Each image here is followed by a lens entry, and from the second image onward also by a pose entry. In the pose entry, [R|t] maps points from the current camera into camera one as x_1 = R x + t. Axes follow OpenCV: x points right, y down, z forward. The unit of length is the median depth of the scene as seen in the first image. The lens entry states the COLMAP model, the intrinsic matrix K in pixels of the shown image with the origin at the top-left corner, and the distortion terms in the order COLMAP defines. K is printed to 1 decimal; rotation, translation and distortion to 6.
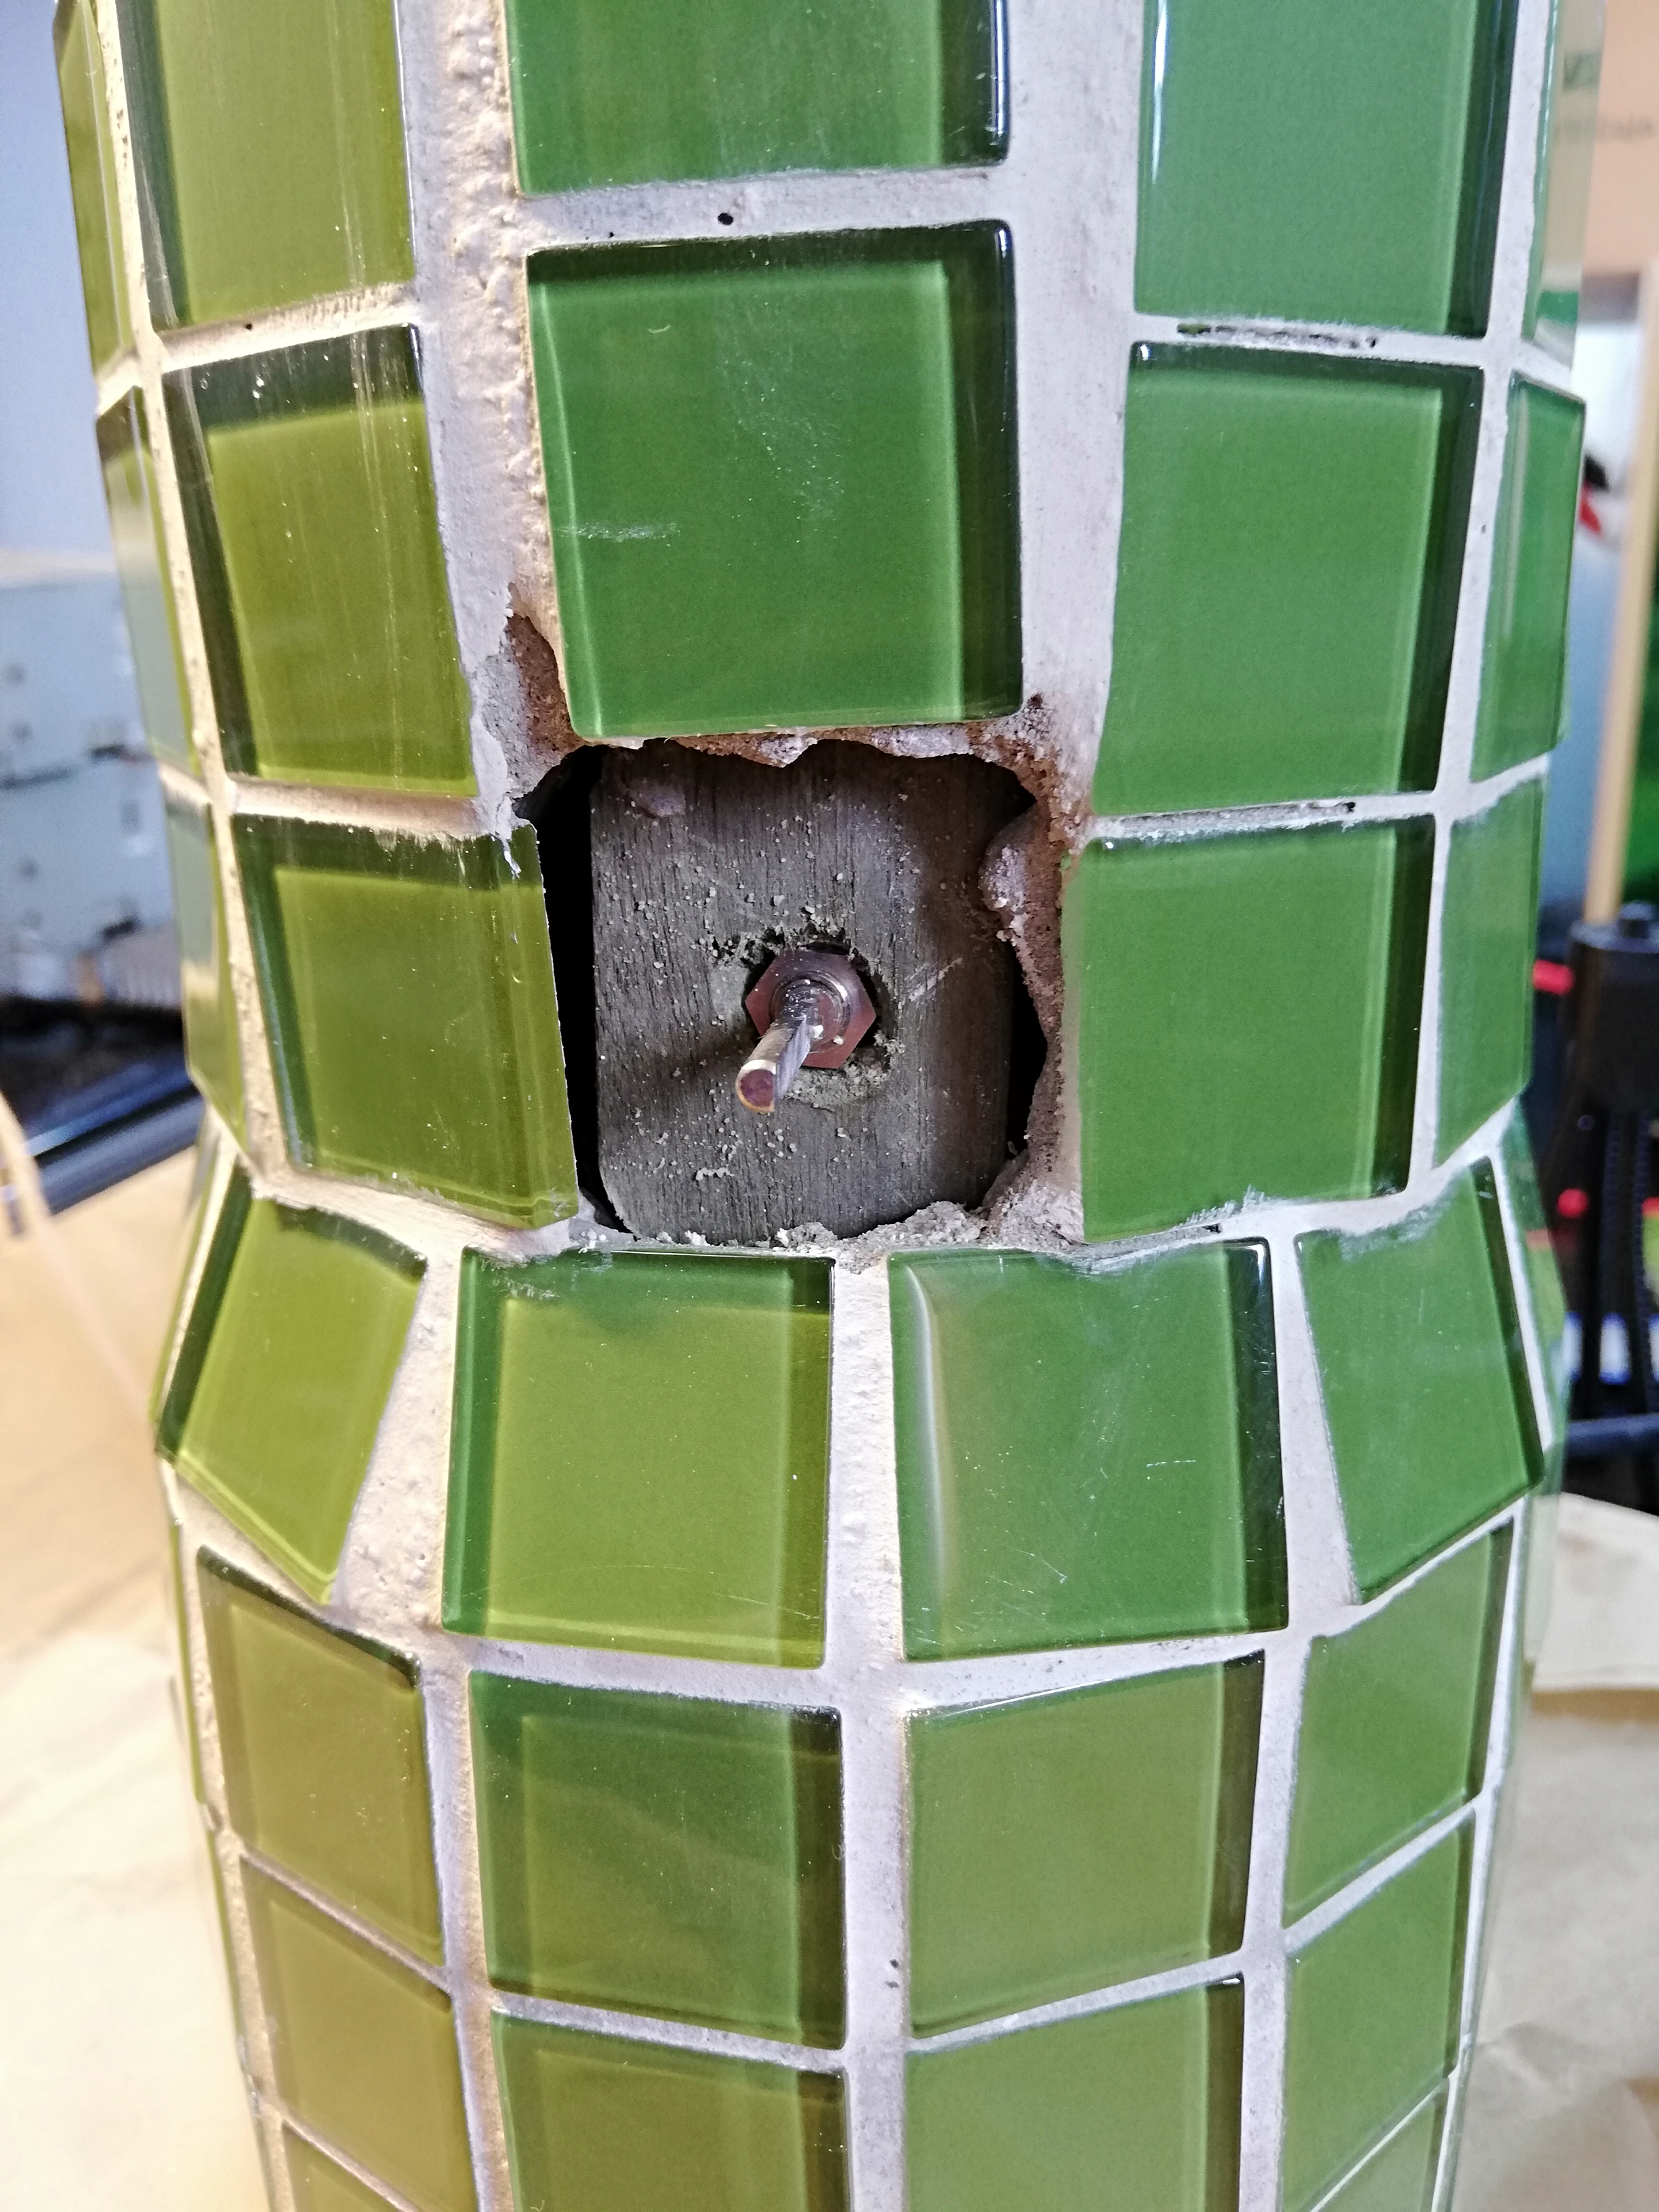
lens RADIAL K [[1758.1, 0, 822.4], [0, 1758.1, 1125.8], [0, 0, 1]] dist [0.025244, -0.055845]
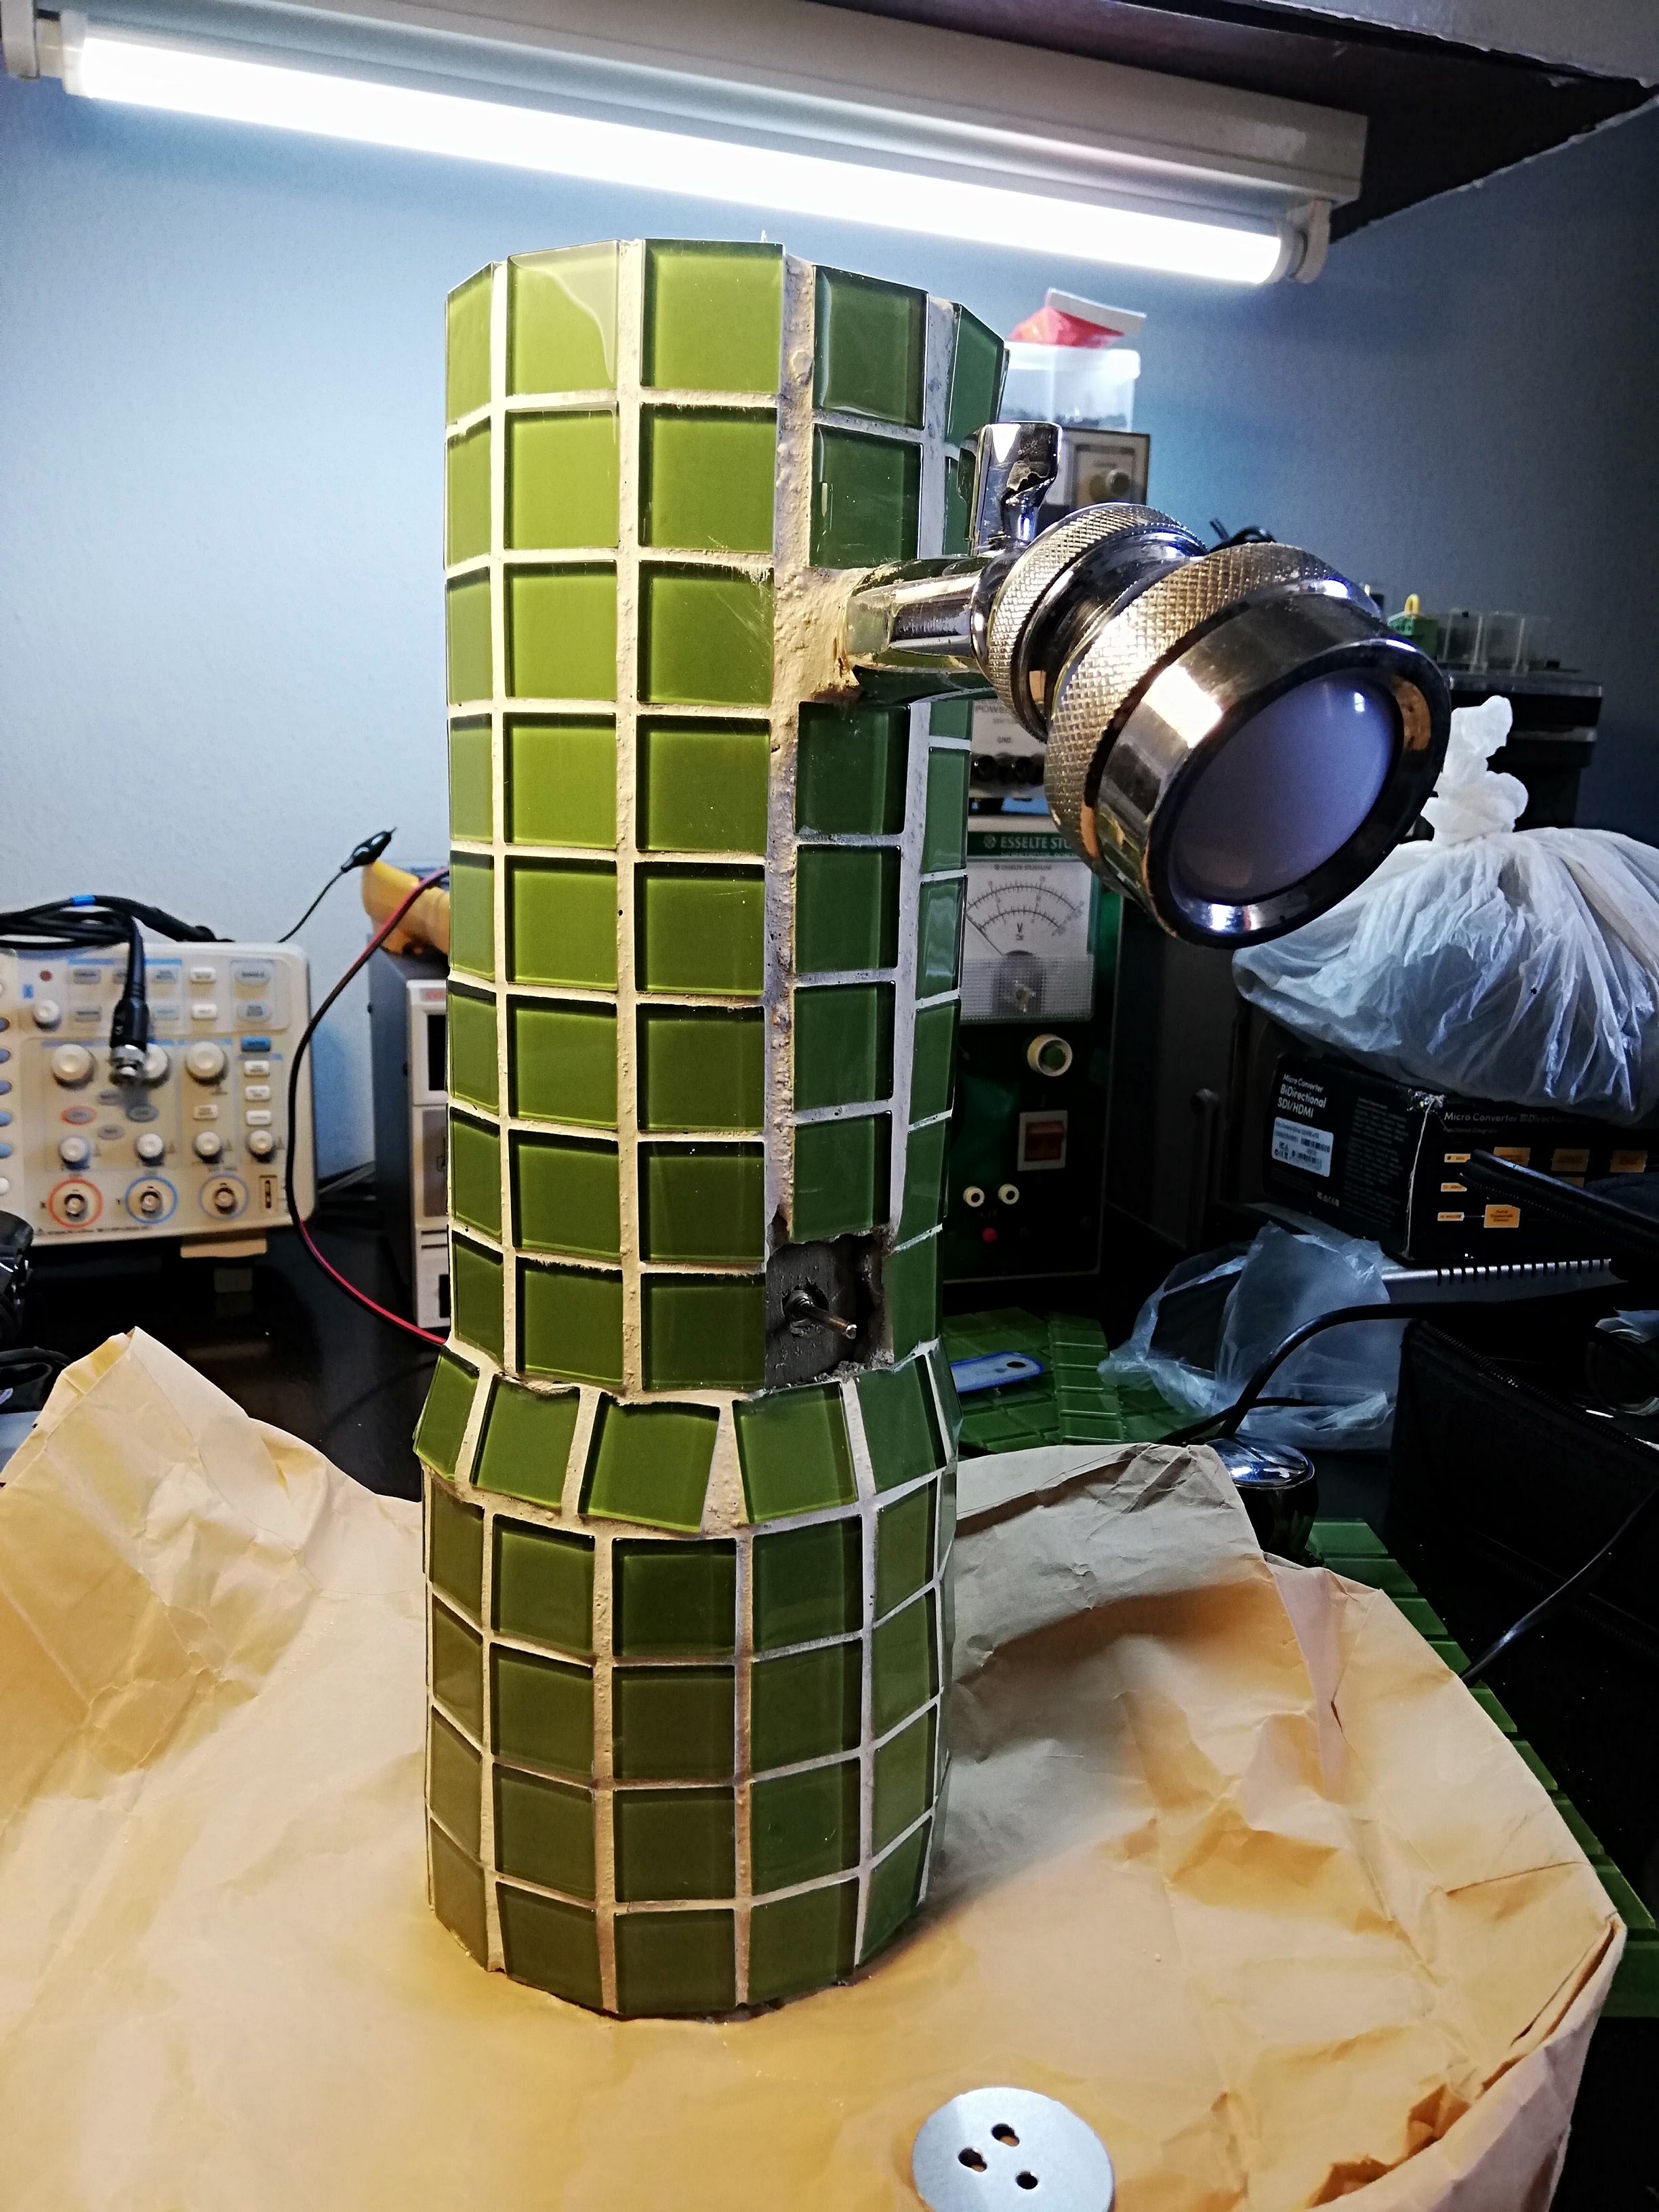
lens RADIAL K [[1758.1, 0, 827.1], [0, 1758.1, 1099.4], [0, 0, 1]] dist [0.025244, -0.055845]
pose [[0.765306, -0.073143, 0.639498, -2.124819], [0.154893, 0.985255, -0.072676, -0.214869], [-0.624752, 0.154673, 0.765350, -1.651710]]
